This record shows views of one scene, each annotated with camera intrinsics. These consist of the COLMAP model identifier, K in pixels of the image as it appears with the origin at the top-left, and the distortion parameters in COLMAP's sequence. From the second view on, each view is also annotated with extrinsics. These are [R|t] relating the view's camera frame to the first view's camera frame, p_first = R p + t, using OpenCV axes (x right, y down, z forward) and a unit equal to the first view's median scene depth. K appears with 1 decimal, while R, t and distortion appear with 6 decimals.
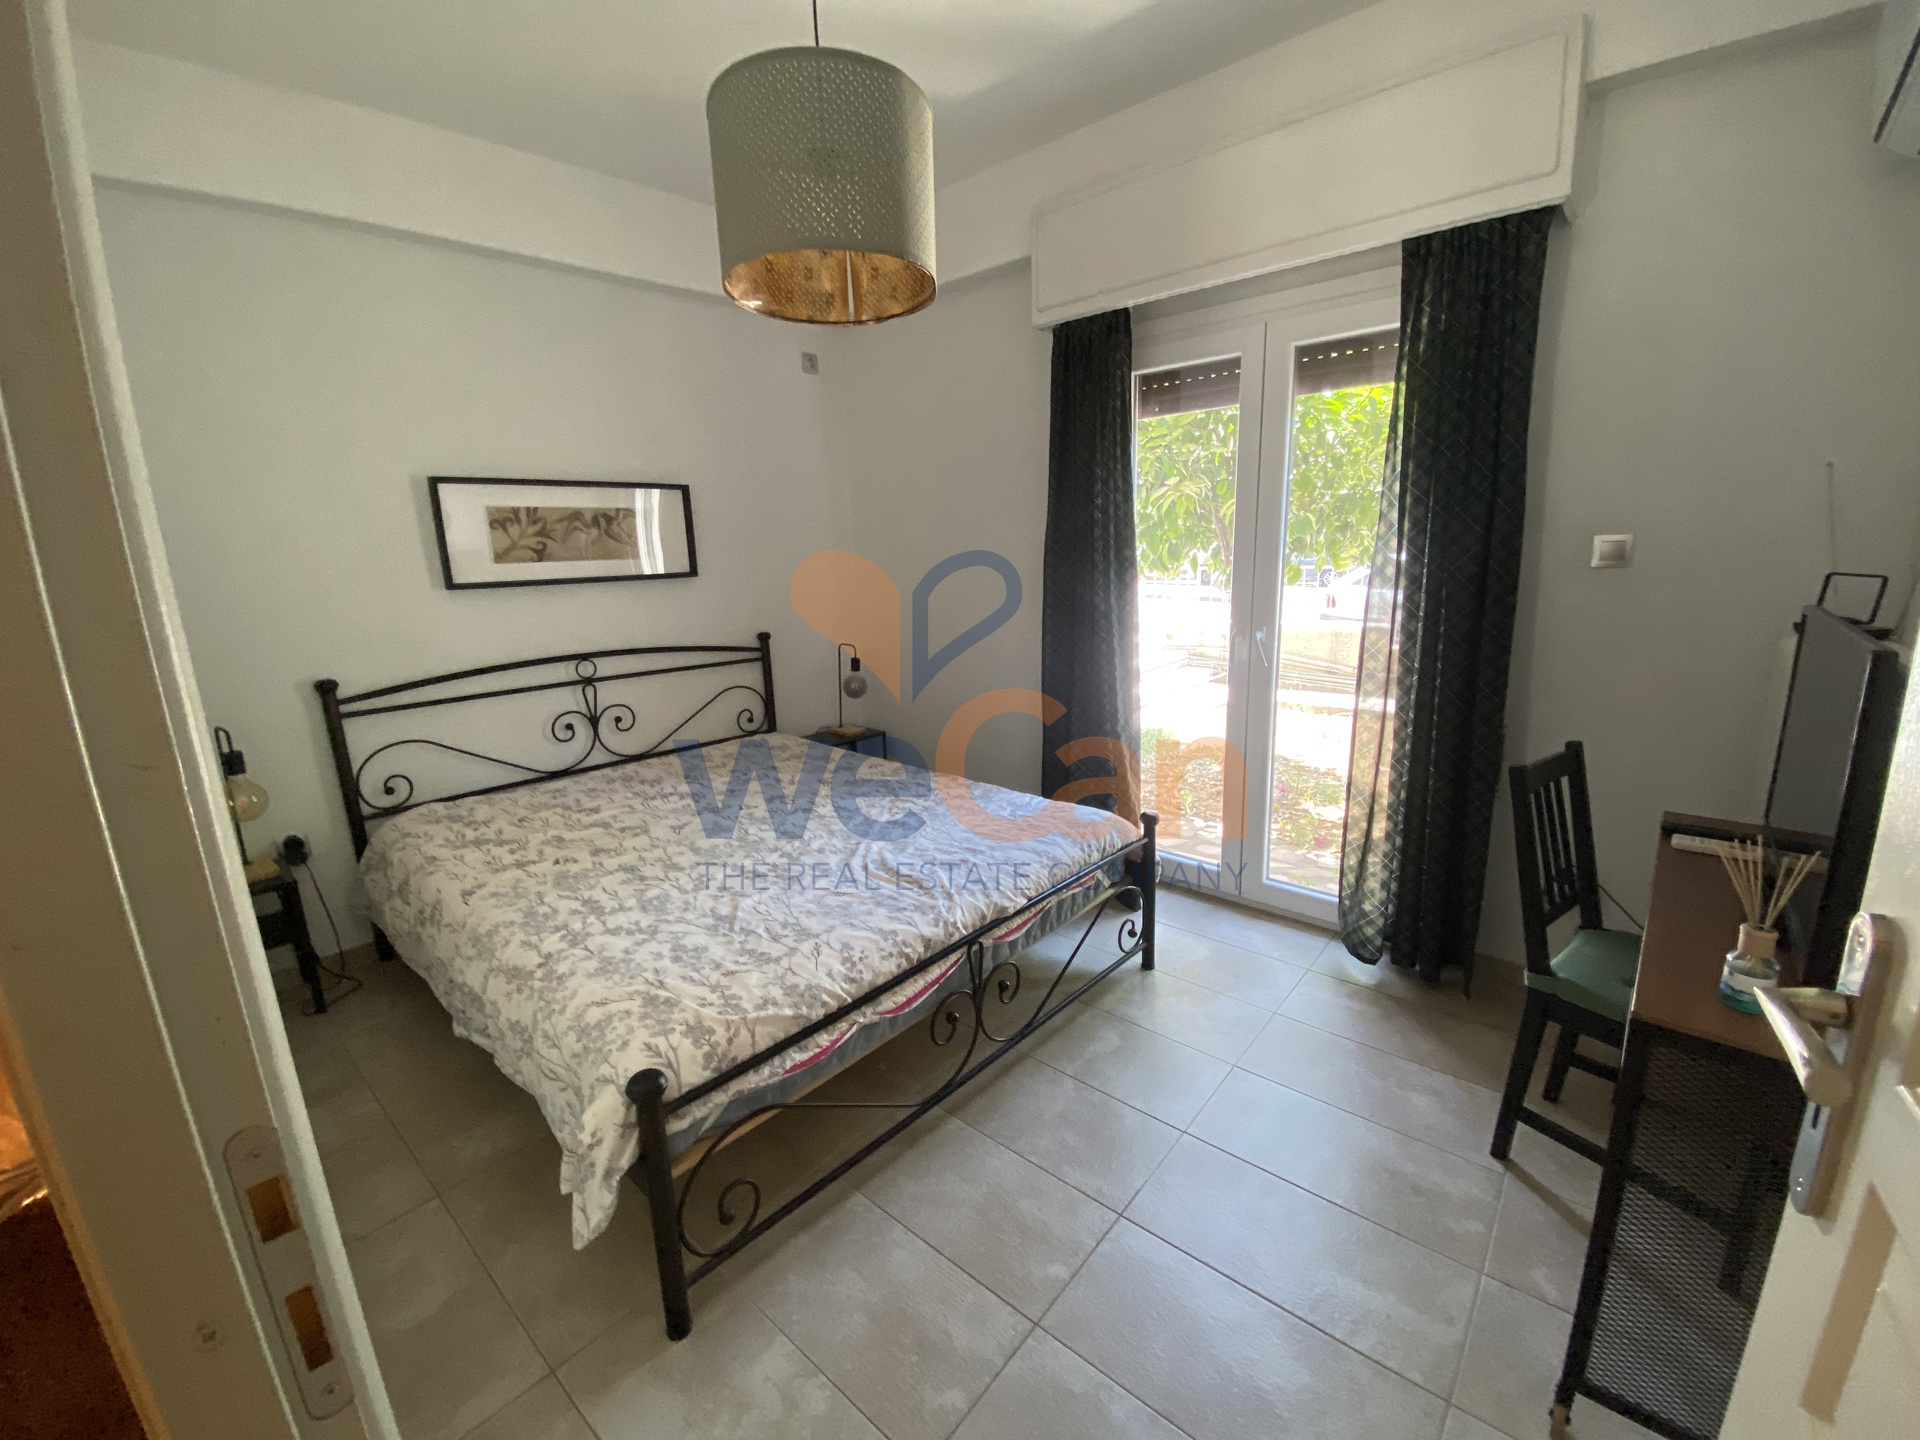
lens RADIAL K [[766.7, 0, 975.0], [0, 766.7, 713.8], [0, 0, 1]] dist [-0.003590, -0.011534]
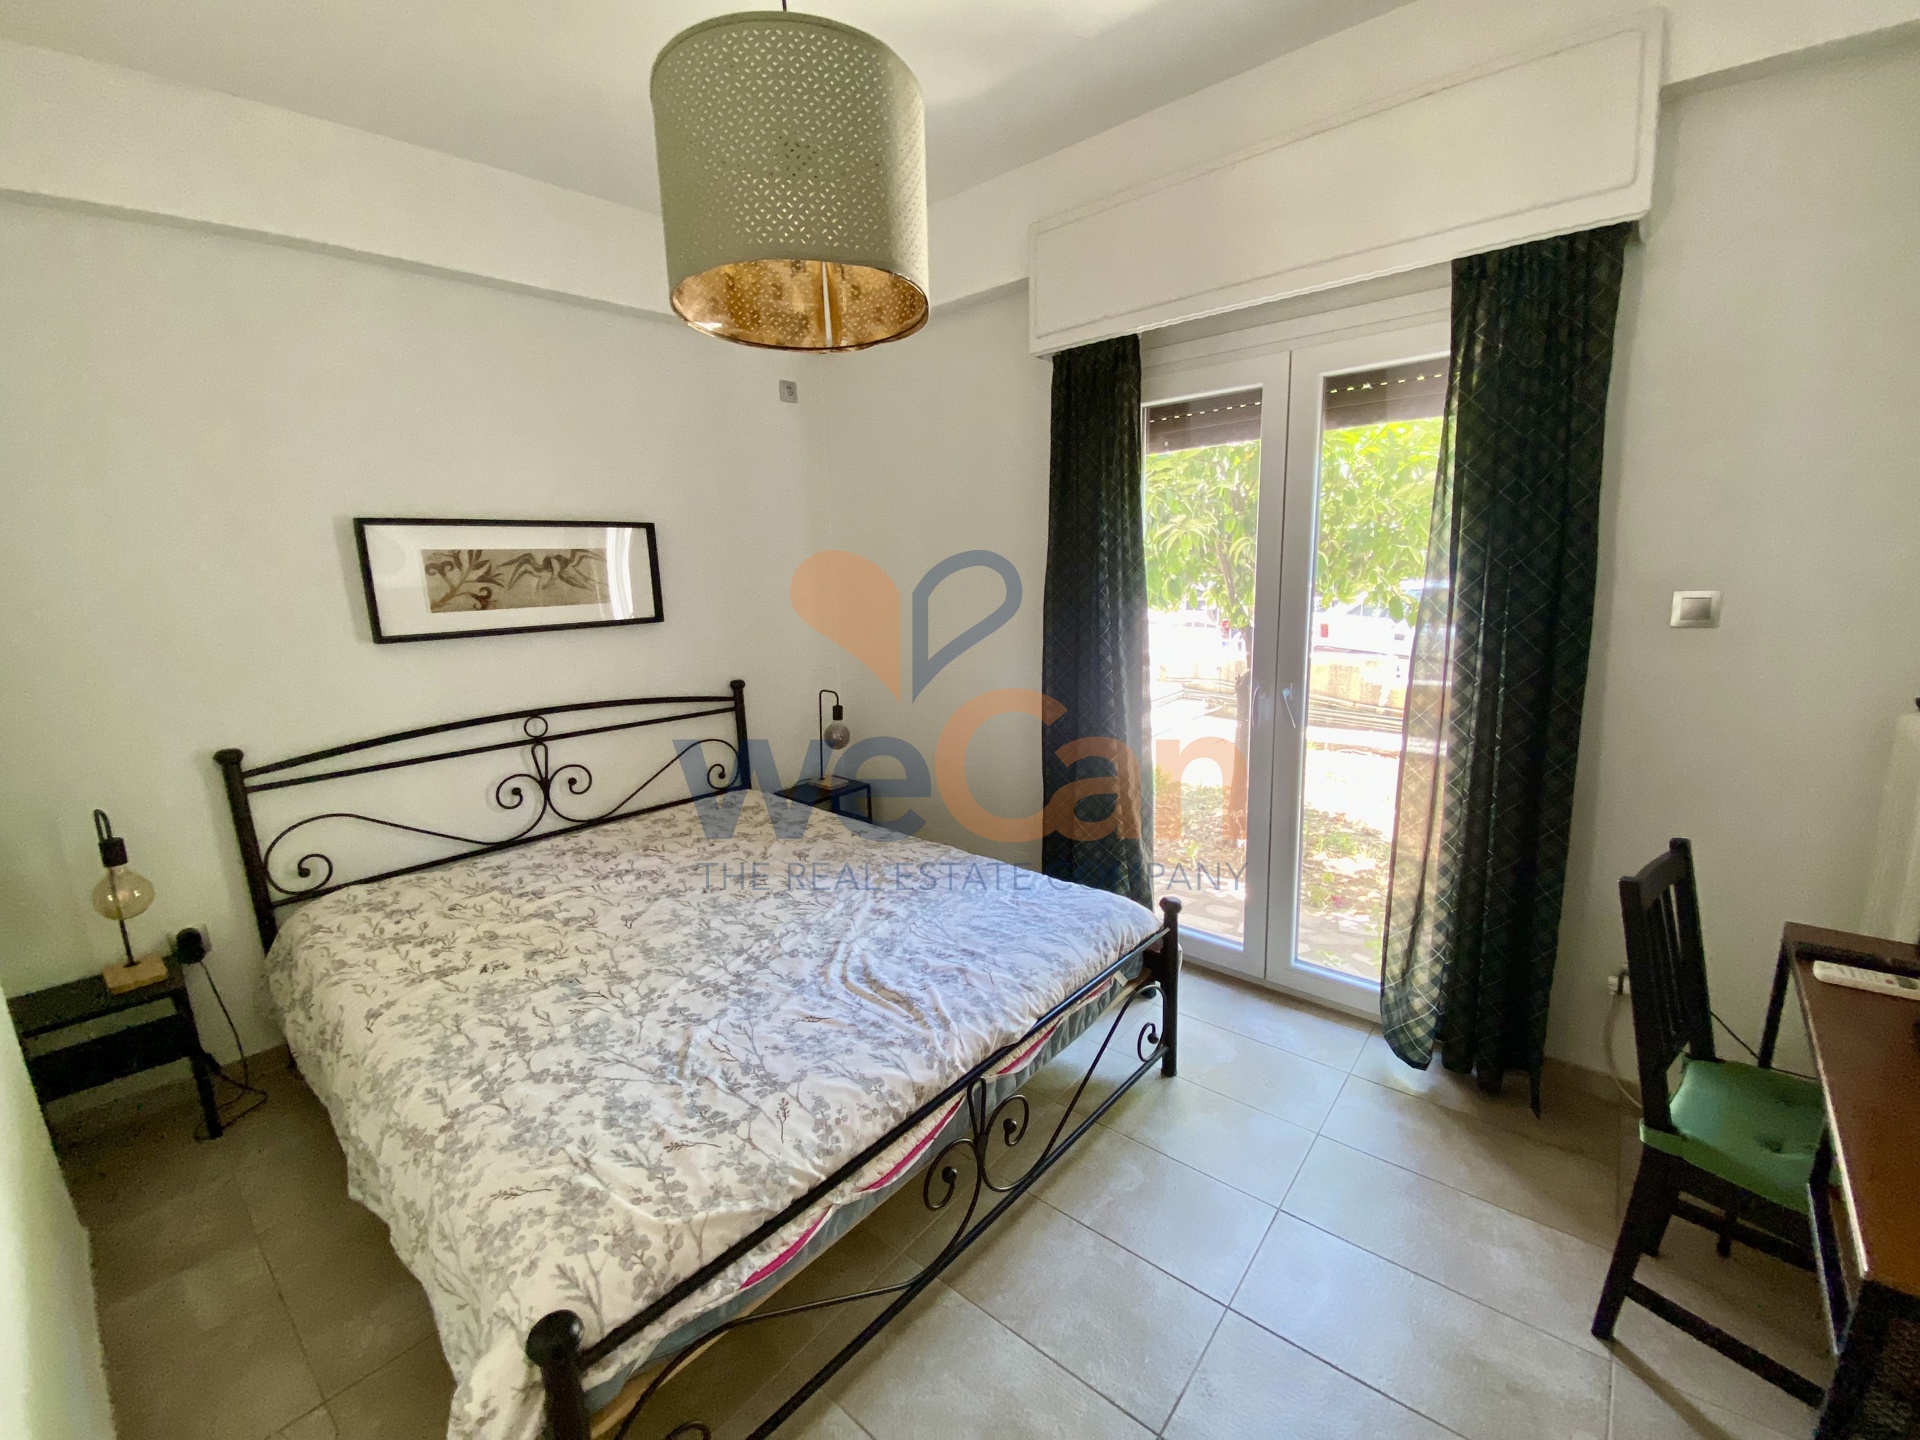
lens RADIAL K [[766.7, 0, 973.4], [0, 766.7, 711.0], [0, 0, 1]] dist [-0.003590, -0.011534]
pose [[0.999852, -0.003307, 0.016854, -0.013536], [0.003830, 0.999510, -0.031074, -0.067418], [-0.016743, 0.031134, 0.999375, 0.131534]]
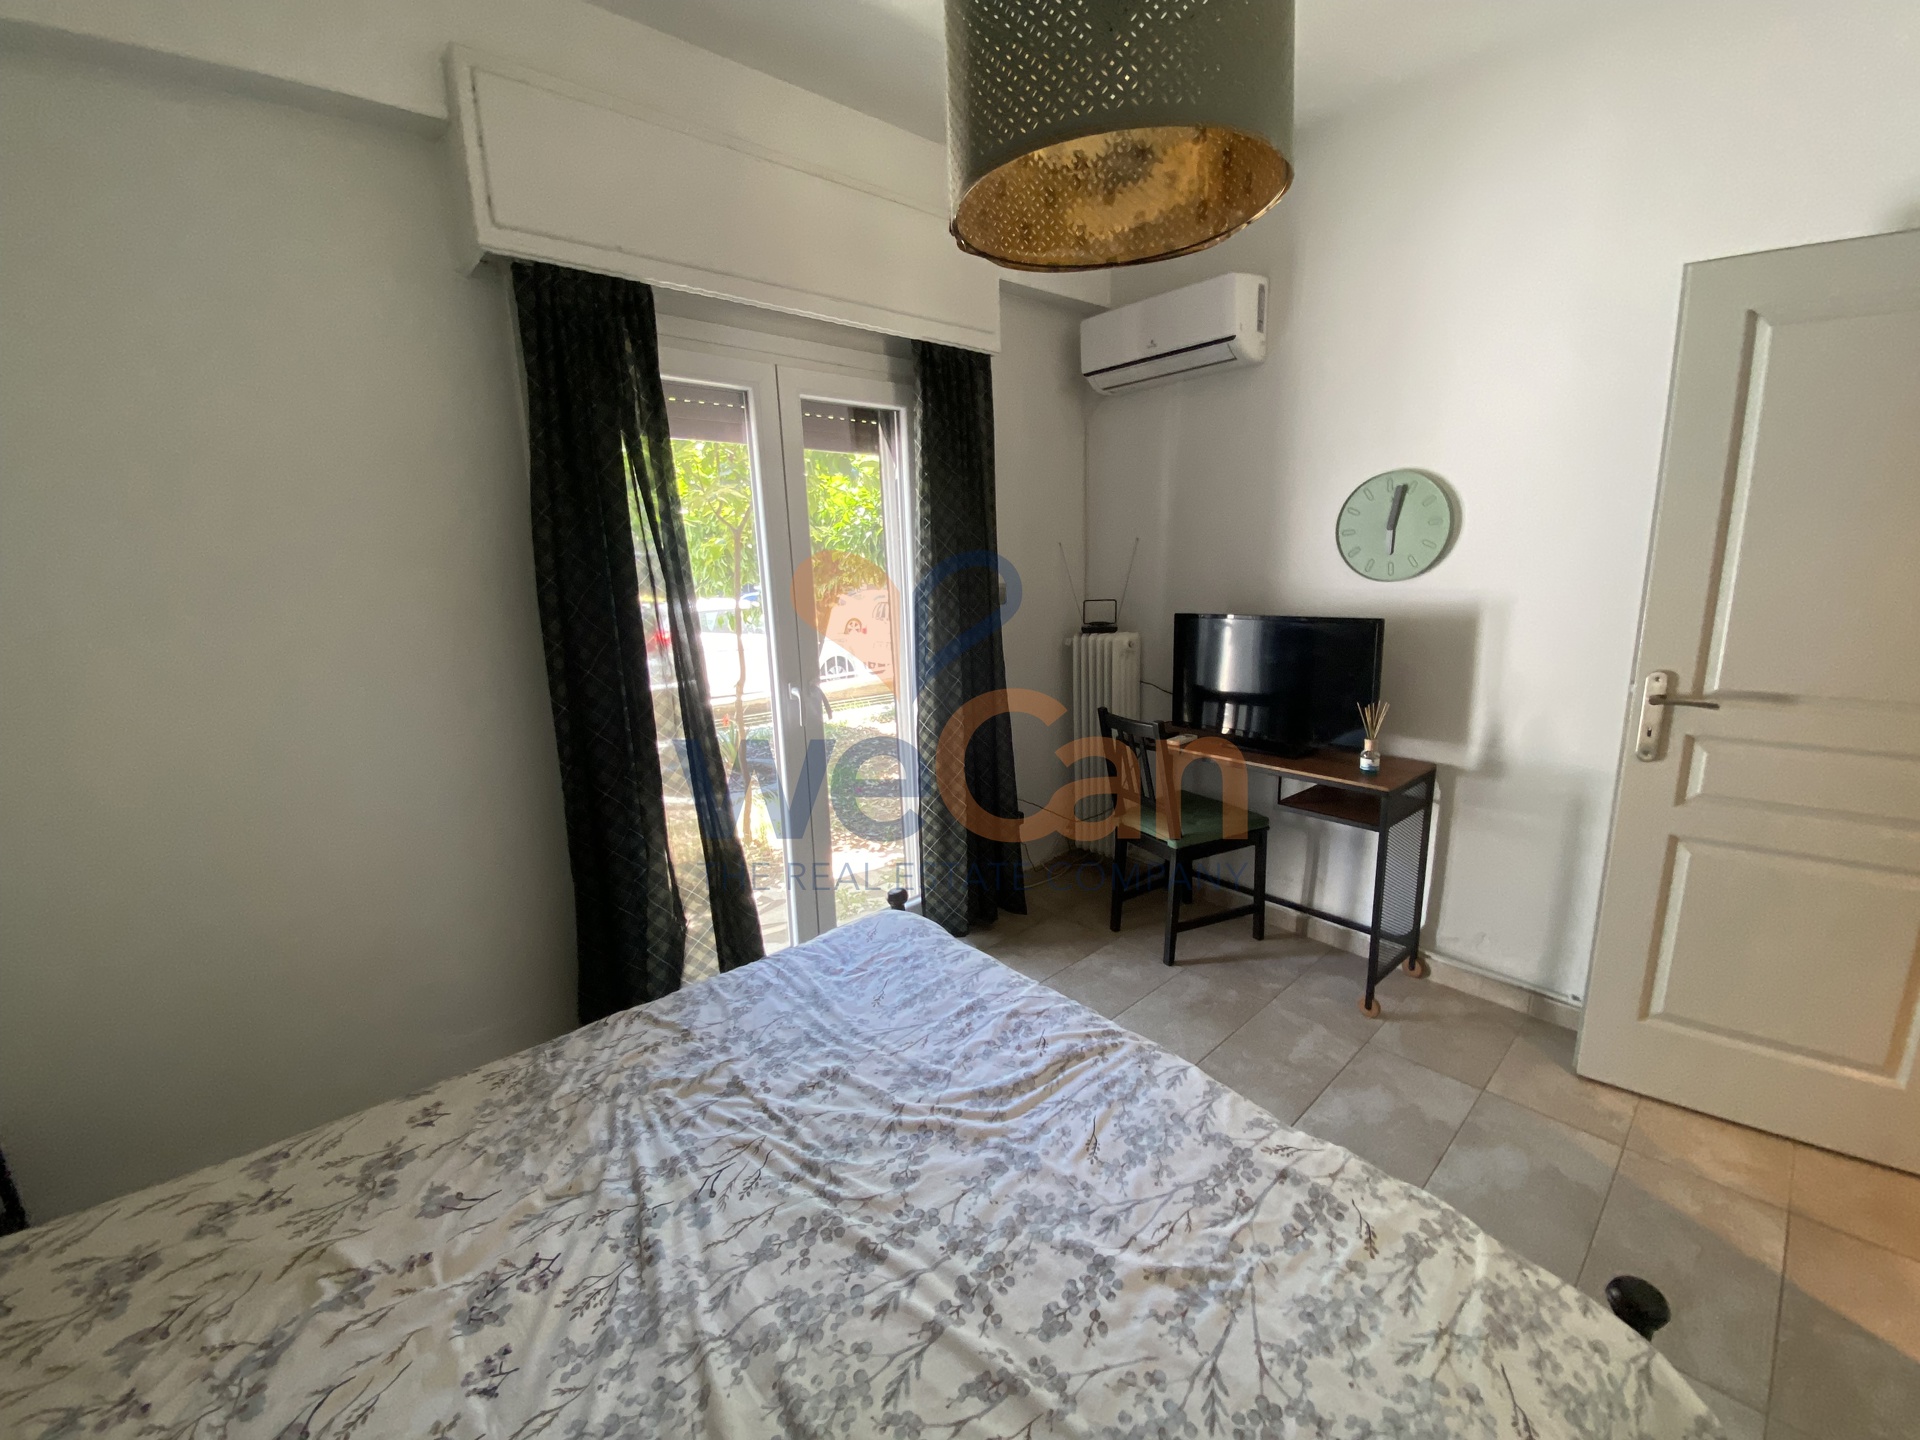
lens RADIAL K [[766.7, 0, 959.1], [0, 766.7, 729.2], [0, 0, 1]] dist [-0.003590, -0.011534]
pose [[0.141508, -0.185408, 0.972419, -0.670927], [0.247297, 0.957781, 0.146630, -0.190855], [-0.958551, 0.219727, 0.181384, 0.821638]]
